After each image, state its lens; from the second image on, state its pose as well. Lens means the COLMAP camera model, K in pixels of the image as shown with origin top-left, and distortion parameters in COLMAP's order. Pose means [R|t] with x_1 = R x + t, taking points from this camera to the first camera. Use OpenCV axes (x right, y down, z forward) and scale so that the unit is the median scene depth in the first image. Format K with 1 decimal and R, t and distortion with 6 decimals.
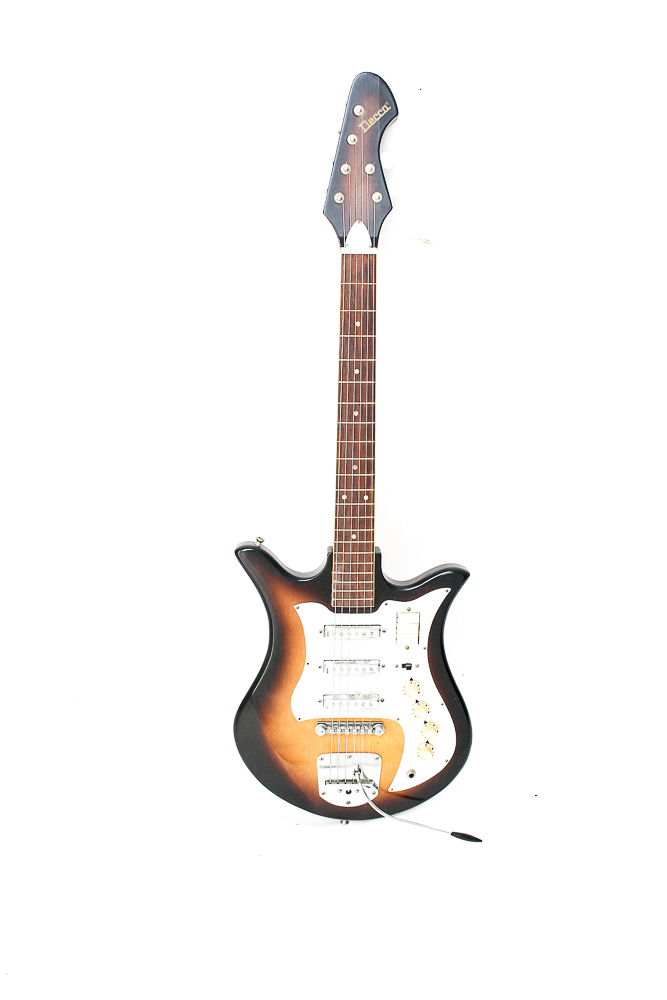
lens RADIAL K [[1182.0, 0, 329.3], [0, 1182.0, 506.1], [0, 0, 1]] dist [-0.105703, 0.000000]
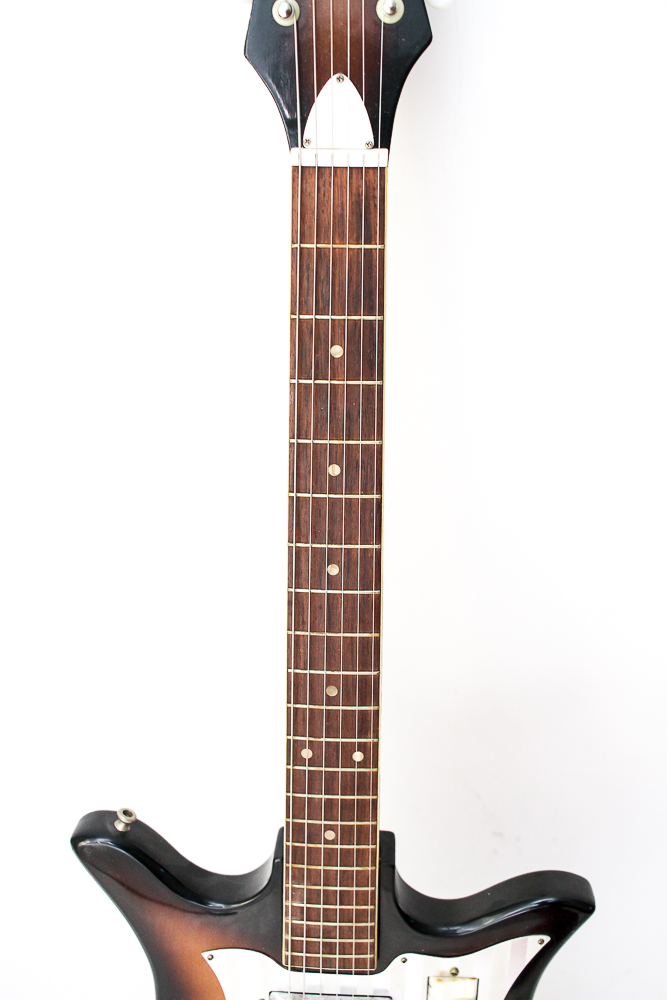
lens RADIAL K [[1182.0, 0, 315.5], [0, 1182.0, 525.5], [0, 0, 1]] dist [-0.105703, 0.000000]
pose [[0.995443, 0.026548, -0.091586, 0.051960], [-0.014994, 0.992092, 0.124612, -0.139865], [0.094170, -0.122671, 0.987970, 0.586973]]
